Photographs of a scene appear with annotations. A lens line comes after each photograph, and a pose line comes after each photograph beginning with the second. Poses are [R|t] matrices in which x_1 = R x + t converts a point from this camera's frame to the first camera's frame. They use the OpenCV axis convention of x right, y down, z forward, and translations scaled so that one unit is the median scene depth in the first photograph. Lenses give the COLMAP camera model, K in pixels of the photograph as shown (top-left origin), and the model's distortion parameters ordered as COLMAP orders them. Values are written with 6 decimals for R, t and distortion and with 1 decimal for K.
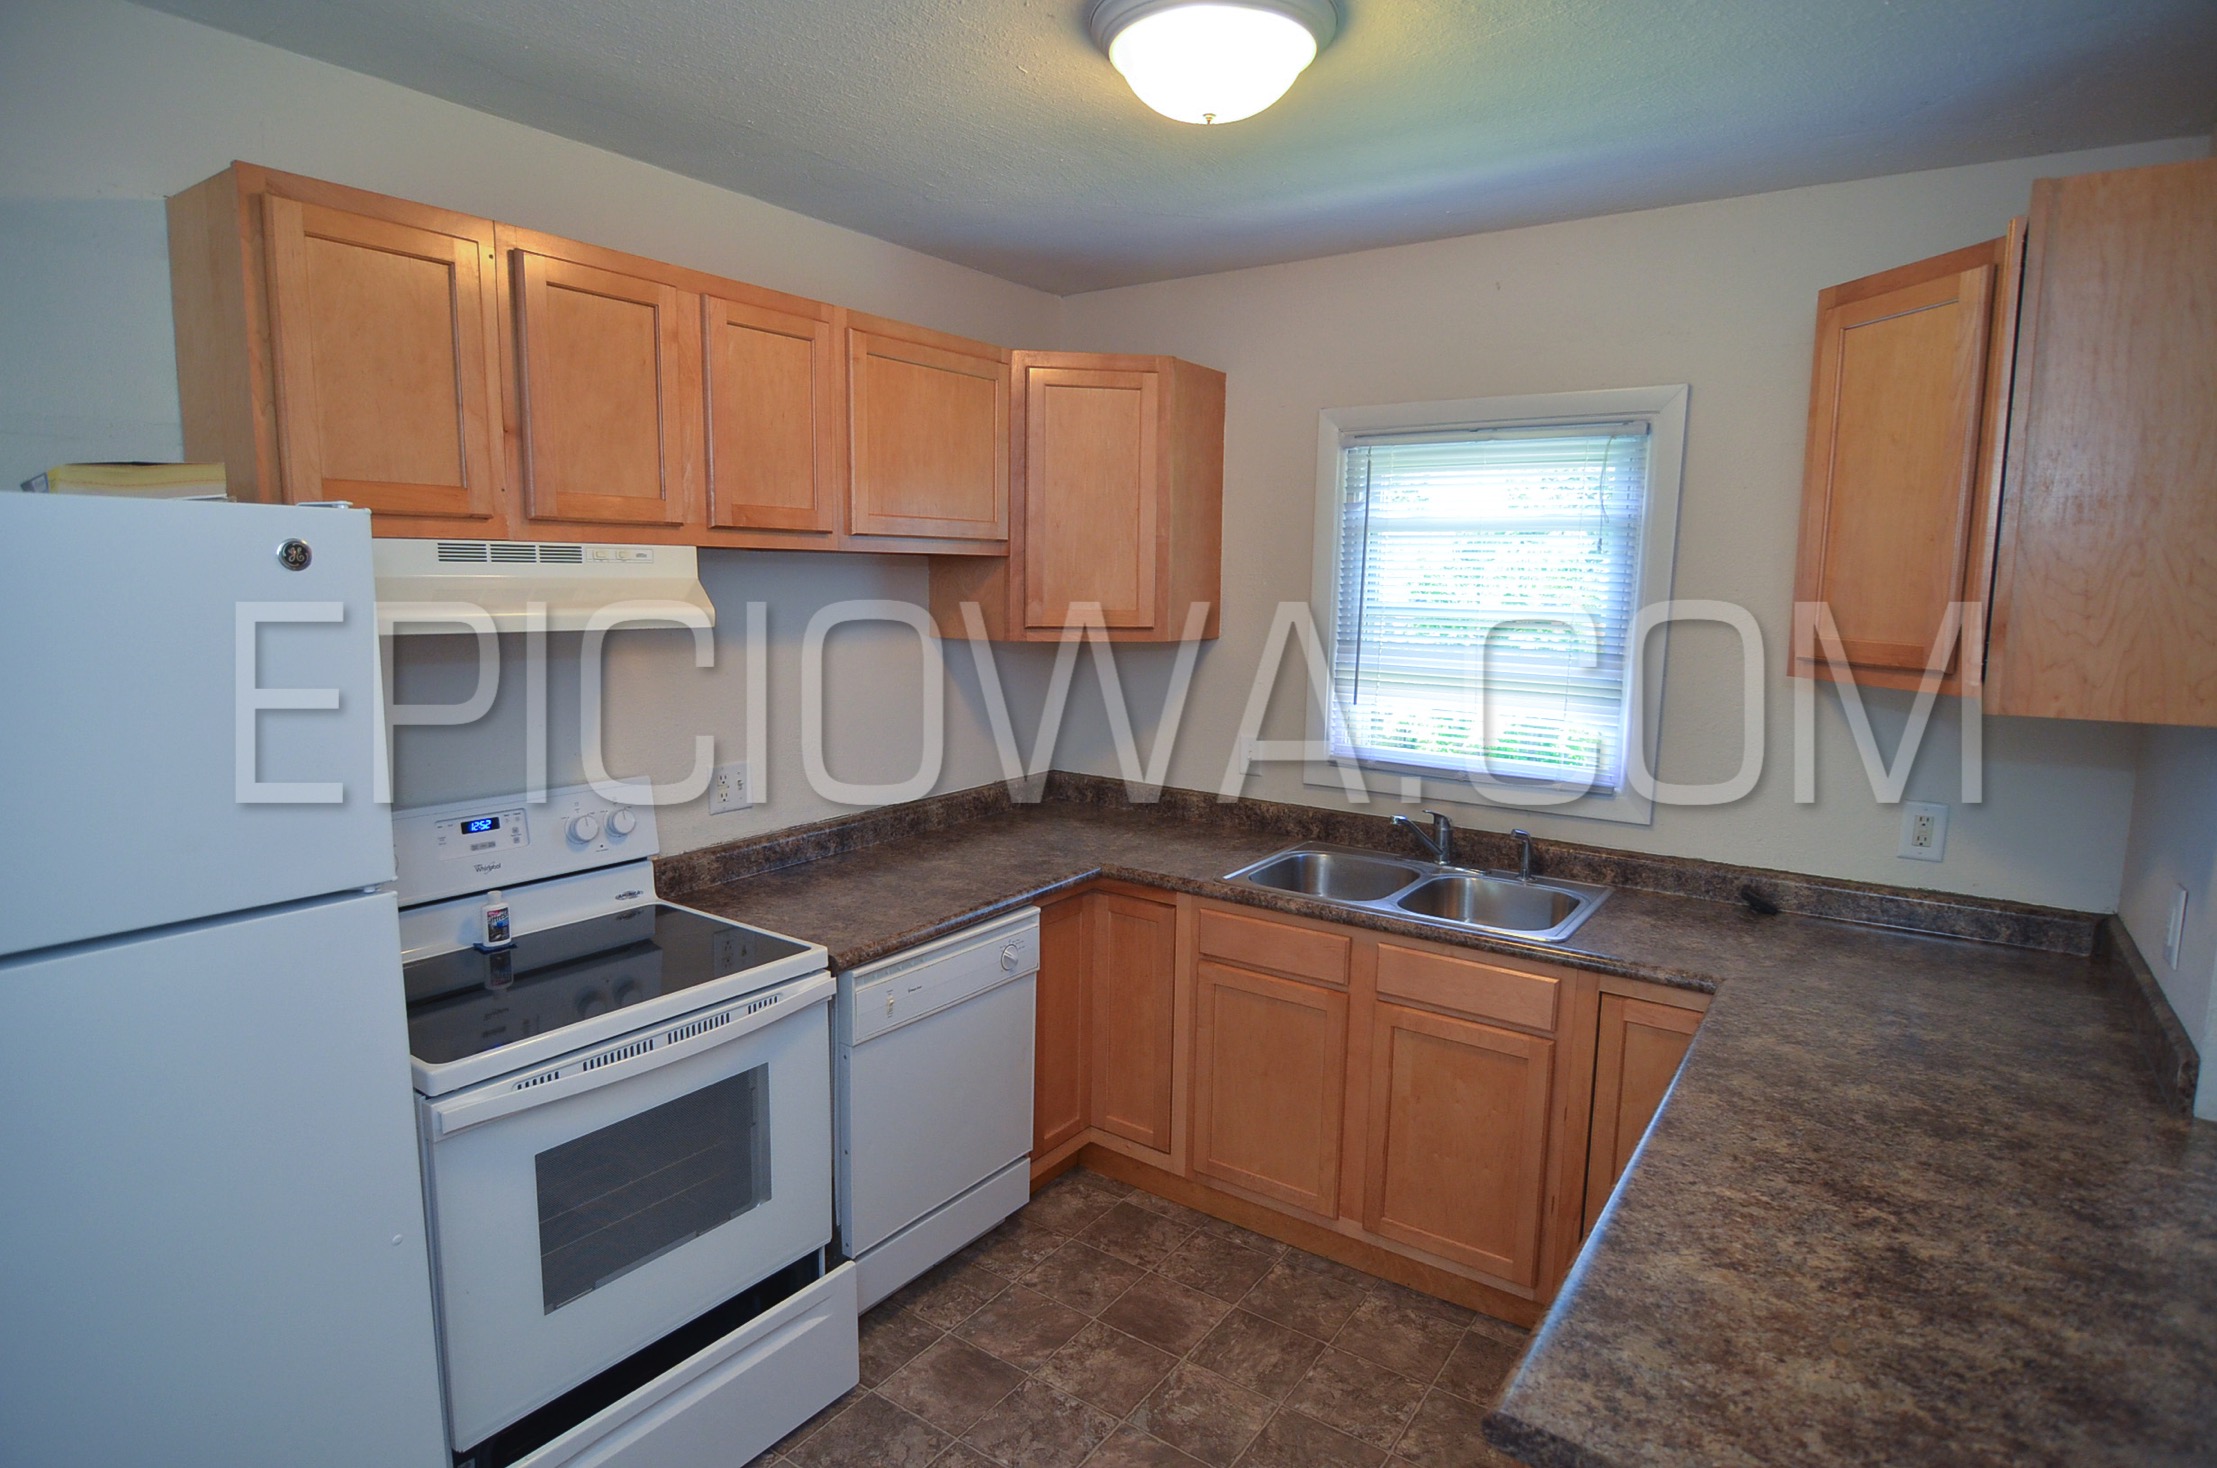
lens RADIAL K [[1177.3, 0, 1113.1], [0, 1177.3, 740.0], [0, 0, 1]] dist [-0.004230, 0.000046]
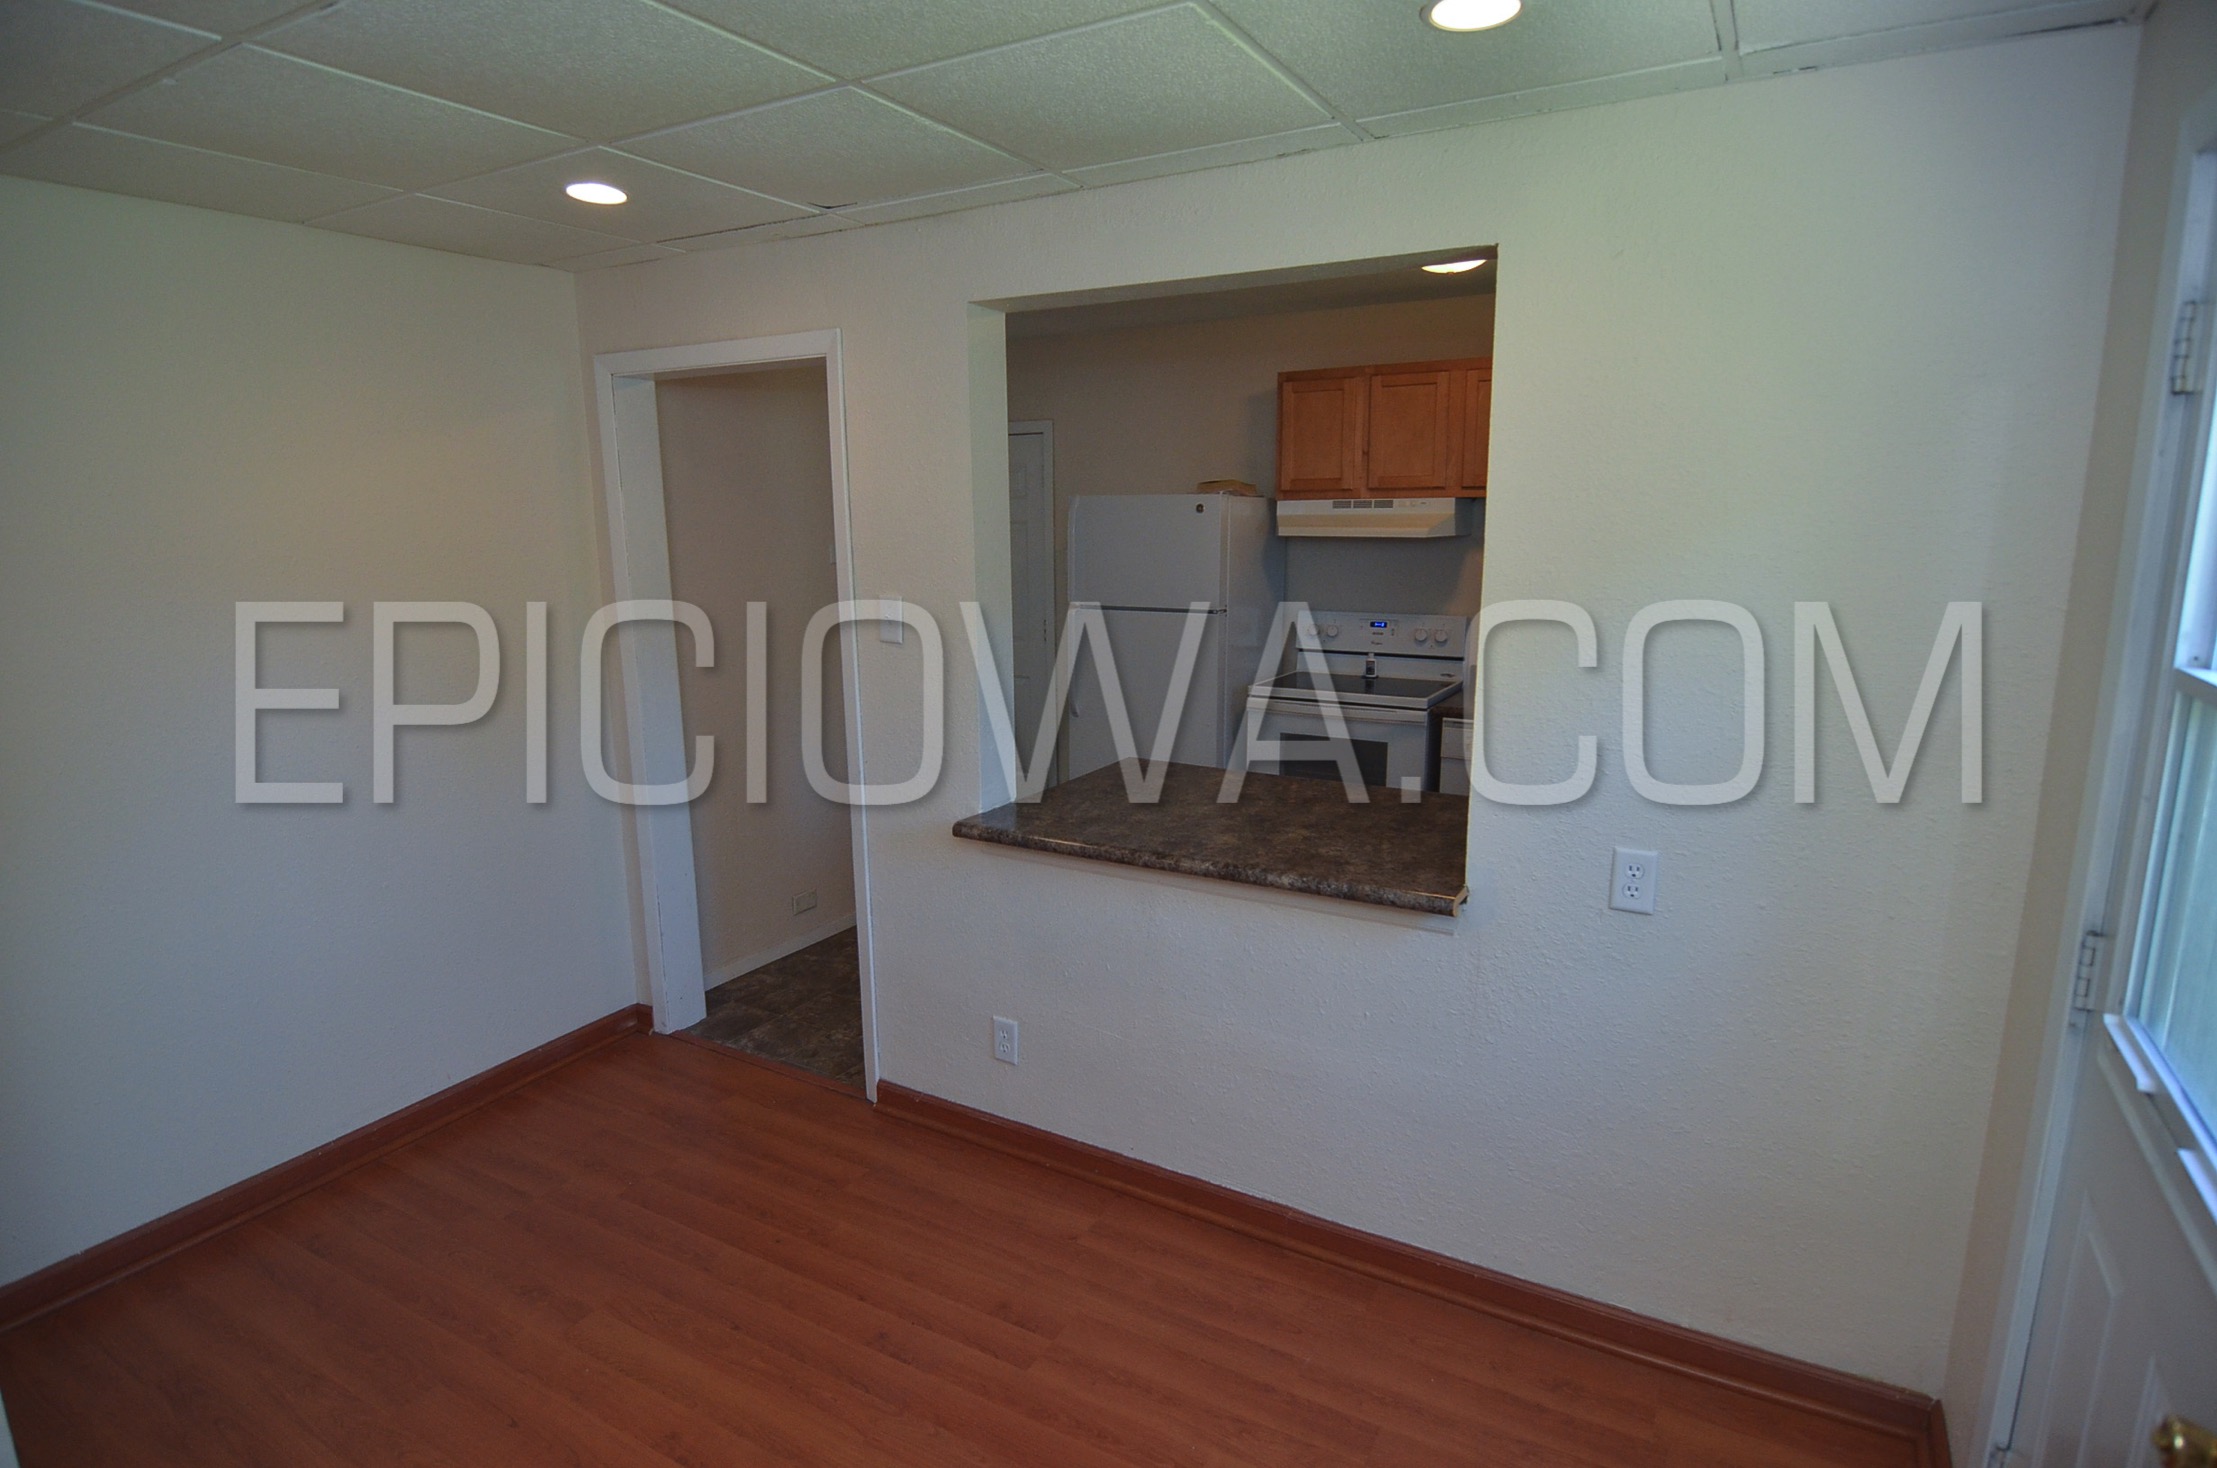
lens RADIAL K [[1177.3, 0, 1108.9], [0, 1177.3, 735.9], [0, 0, 1]] dist [-0.004230, 0.000046]
pose [[0.075350, 0.167424, -0.983001, 1.822932], [-0.131208, 0.978897, 0.156667, -0.005504], [0.988487, 0.117172, 0.095727, 0.314014]]
